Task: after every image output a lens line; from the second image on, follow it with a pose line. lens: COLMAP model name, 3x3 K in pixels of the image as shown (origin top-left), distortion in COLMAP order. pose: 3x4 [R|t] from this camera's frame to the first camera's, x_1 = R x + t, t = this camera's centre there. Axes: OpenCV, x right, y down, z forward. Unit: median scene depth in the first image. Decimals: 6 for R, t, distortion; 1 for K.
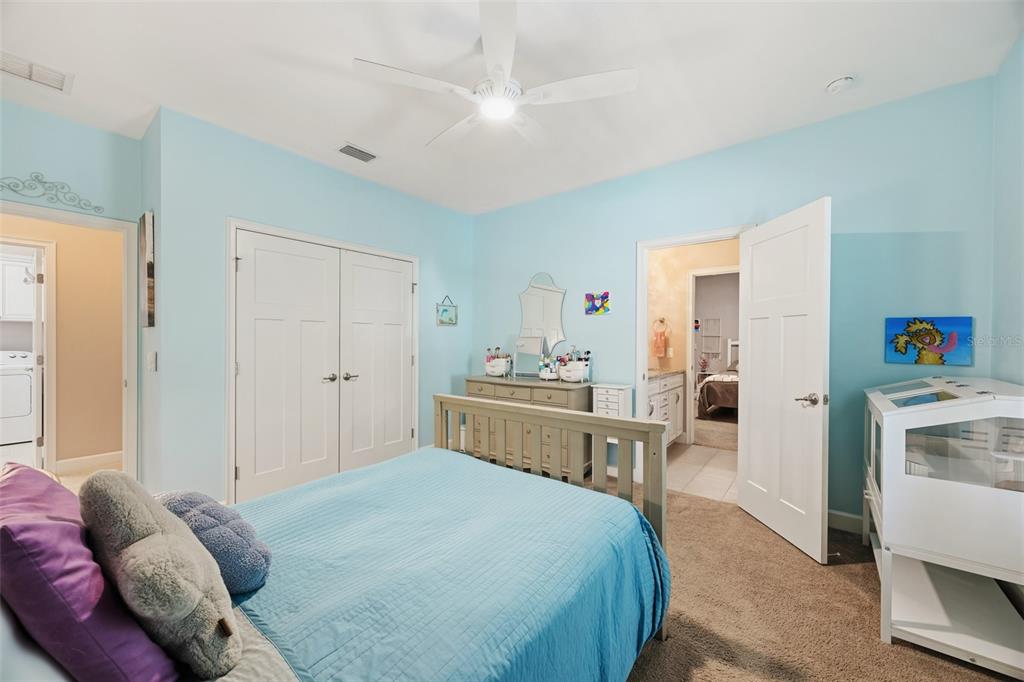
lens RADIAL K [[391.0, 0, 509.2], [0, 391.0, 341.3], [0, 0, 1]] dist [-0.001315, -0.000069]
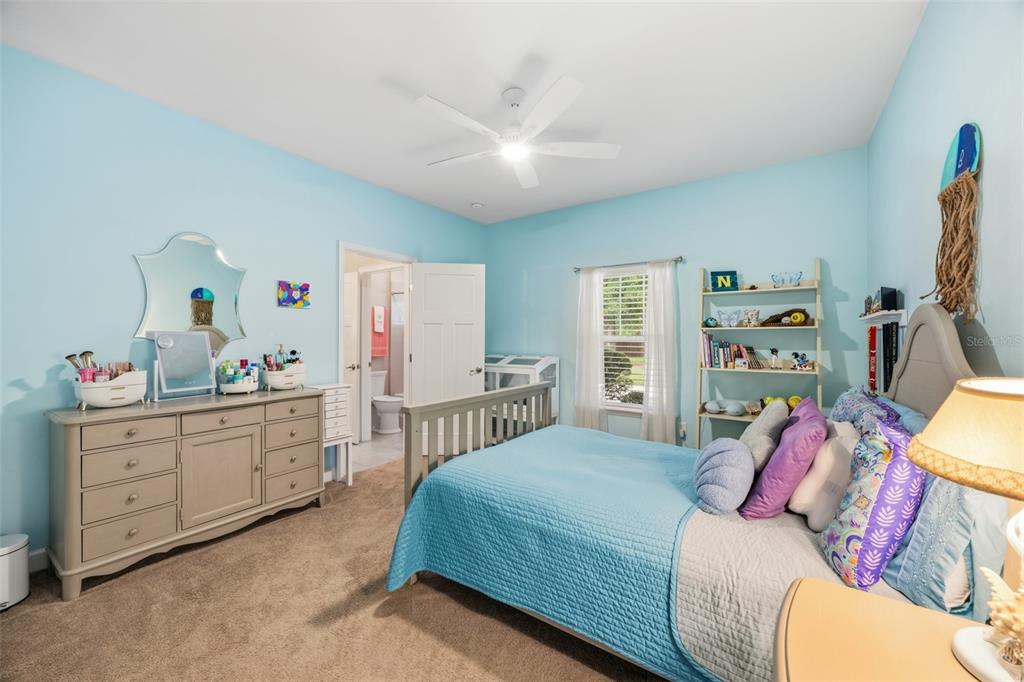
lens RADIAL K [[391.0, 0, 519.7], [0, 391.0, 342.5], [0, 0, 1]] dist [-0.001315, -0.000069]
pose [[-0.078055, -0.007917, 0.996918, -0.516514], [0.000529, 0.999968, 0.007983, 0.000806], [-0.996949, 0.001150, -0.078048, 0.445991]]
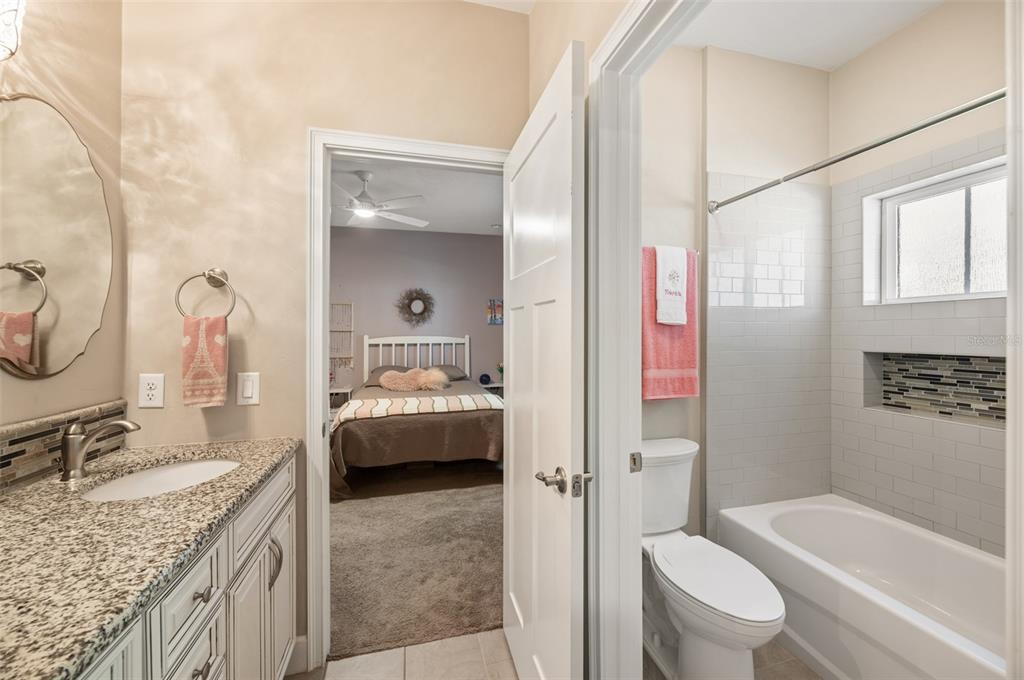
lens RADIAL K [[391.0, 0, 510.3], [0, 391.0, 339.0], [0, 0, 1]] dist [-0.001315, -0.000069]
pose [[0.598191, -0.013365, 0.801242, 0.298746], [0.004217, 0.999900, 0.013531, -0.012425], [-0.801342, -0.004715, 0.598187, 0.675927]]
